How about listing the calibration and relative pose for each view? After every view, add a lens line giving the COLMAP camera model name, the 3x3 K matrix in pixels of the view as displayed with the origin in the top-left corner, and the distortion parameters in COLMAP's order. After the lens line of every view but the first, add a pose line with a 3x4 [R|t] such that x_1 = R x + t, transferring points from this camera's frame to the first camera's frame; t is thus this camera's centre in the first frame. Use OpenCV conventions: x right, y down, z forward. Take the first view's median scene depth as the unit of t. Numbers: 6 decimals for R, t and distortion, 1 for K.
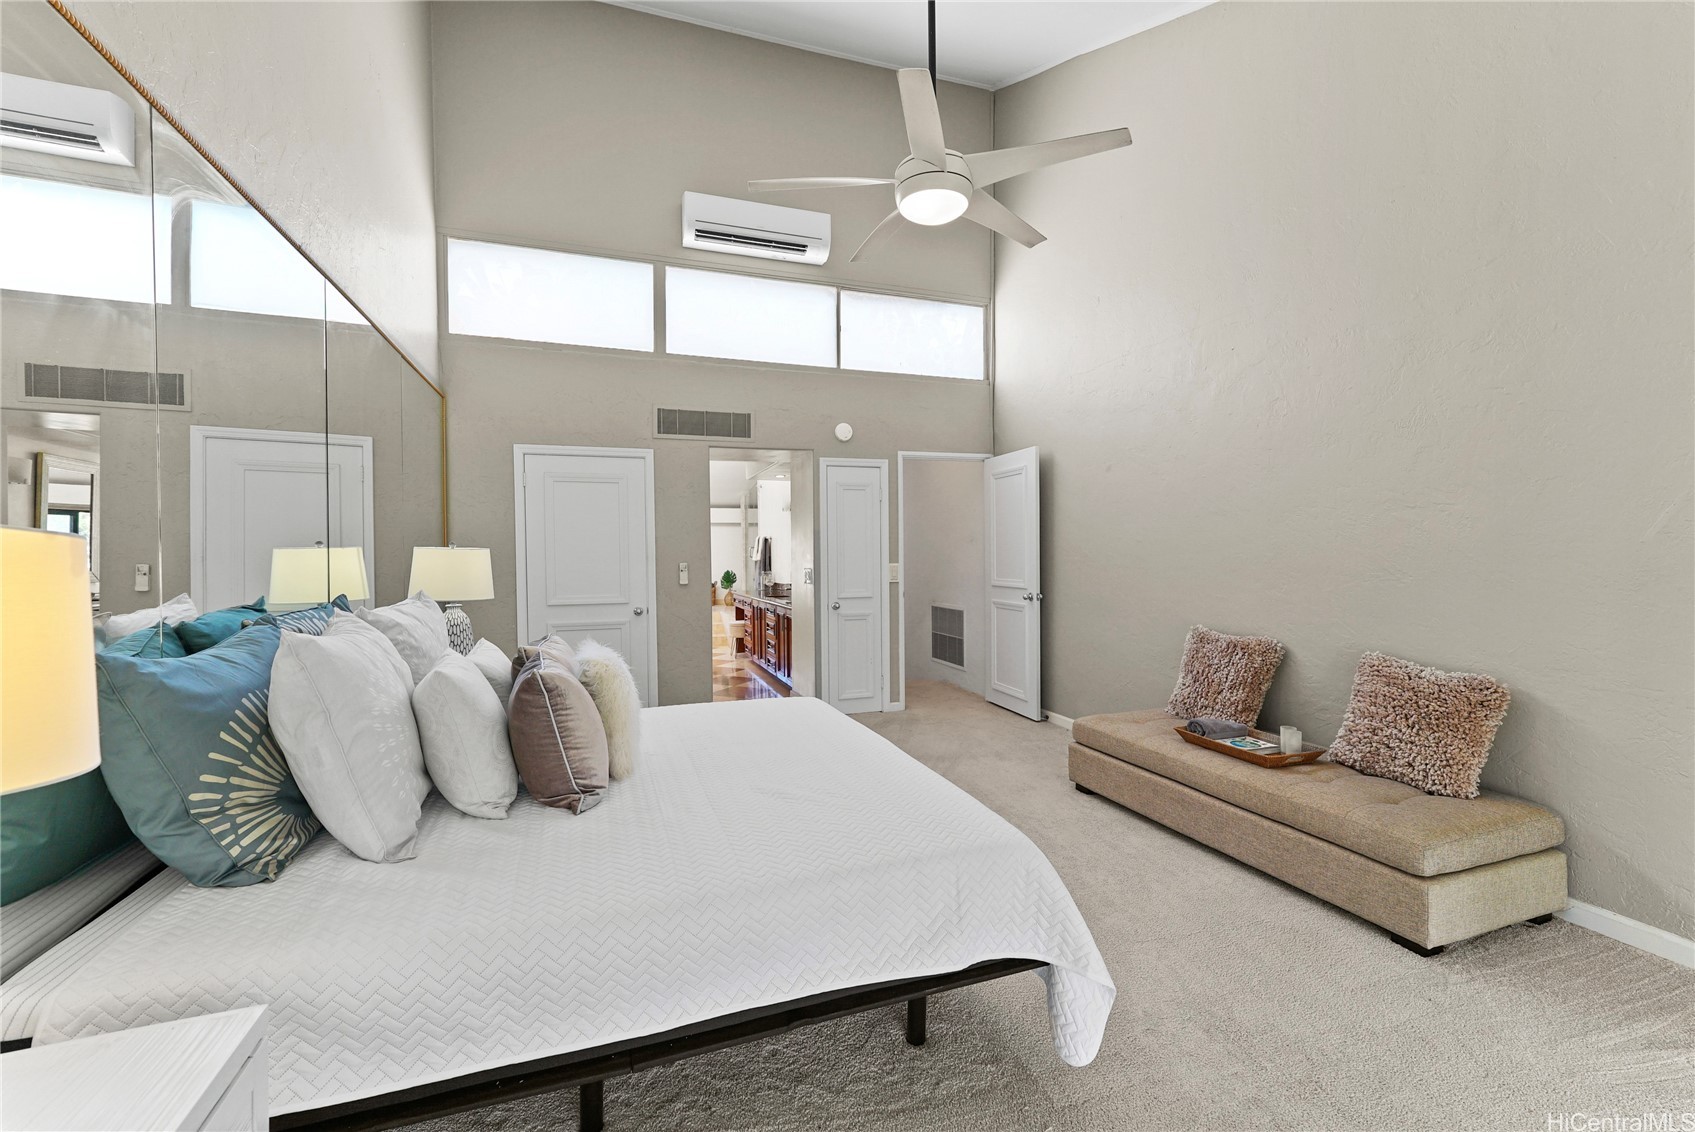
lens RADIAL K [[695.7, 0, 840.8], [0, 695.7, 562.1], [0, 0, 1]] dist [0.004249, -0.000142]
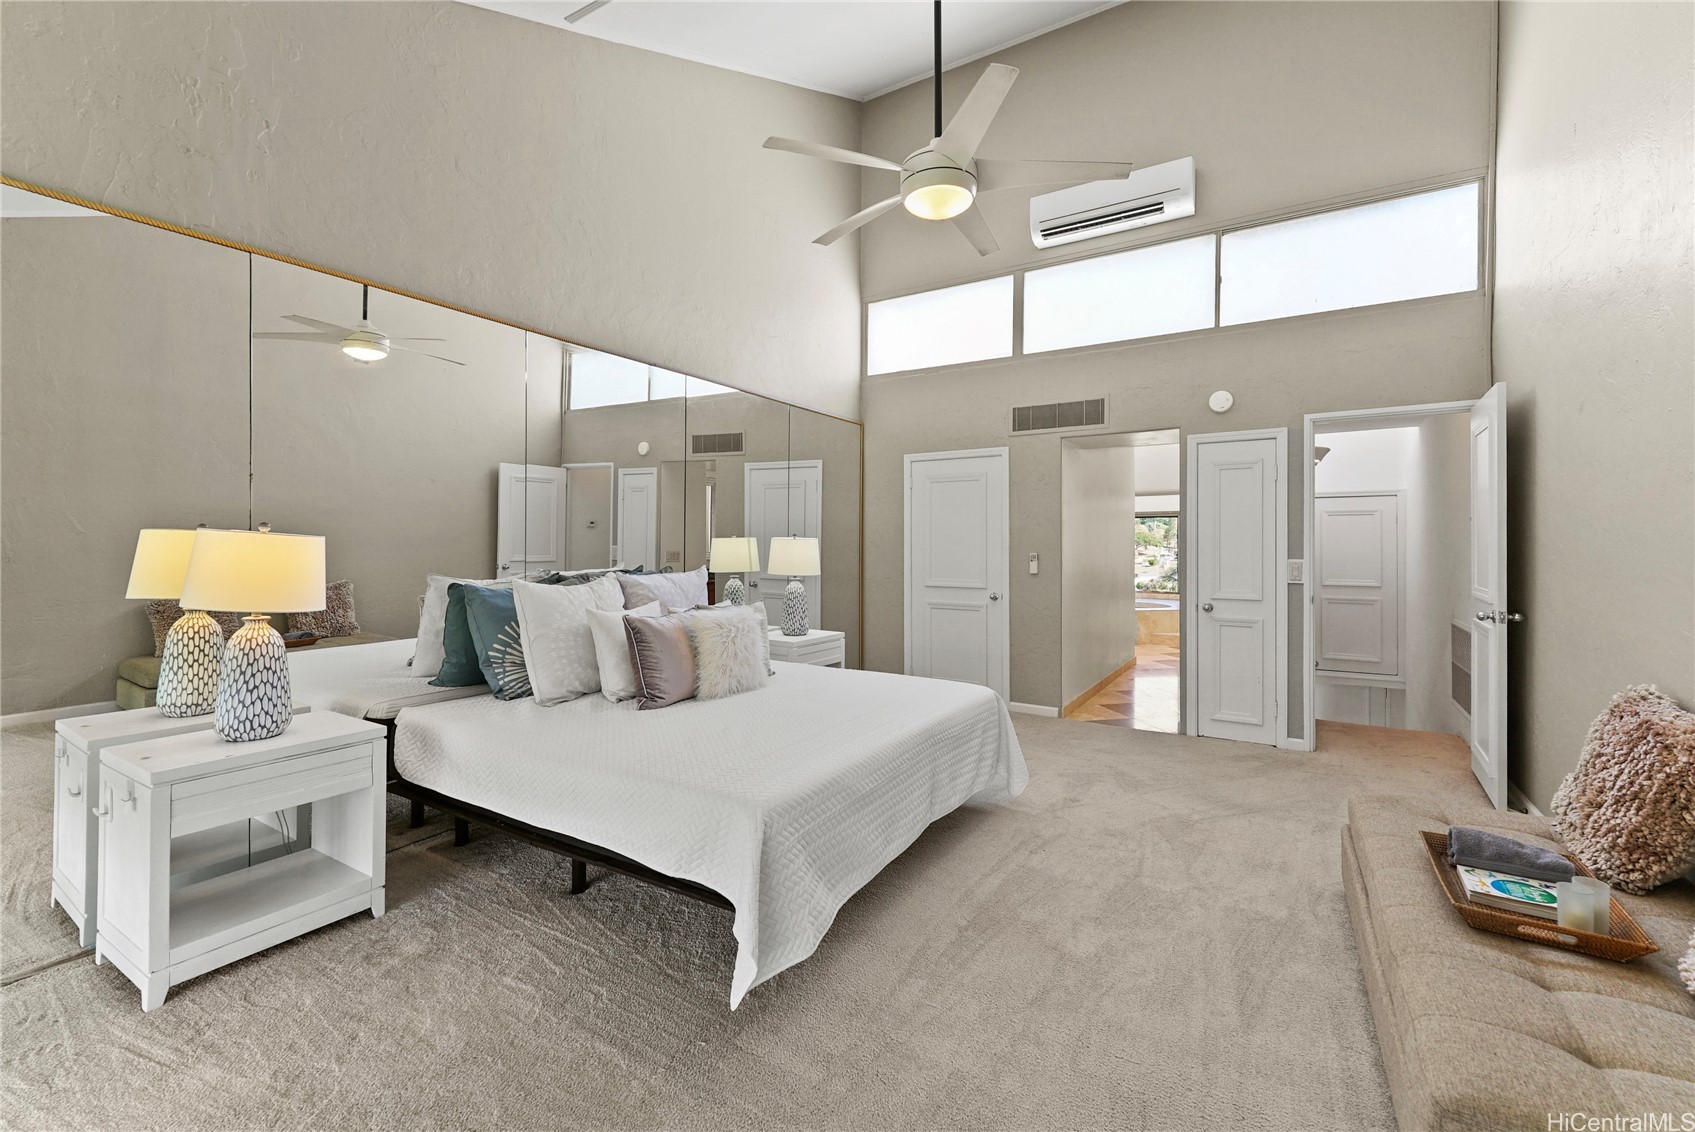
lens RADIAL K [[695.7, 0, 849.5], [0, 695.7, 538.0], [0, 0, 1]] dist [0.004249, -0.000142]
pose [[0.638699, 0.002506, -0.769453, 0.396361], [-0.017629, 0.999780, -0.011377, -0.004596], [0.769255, 0.020831, 0.638602, 0.127959]]
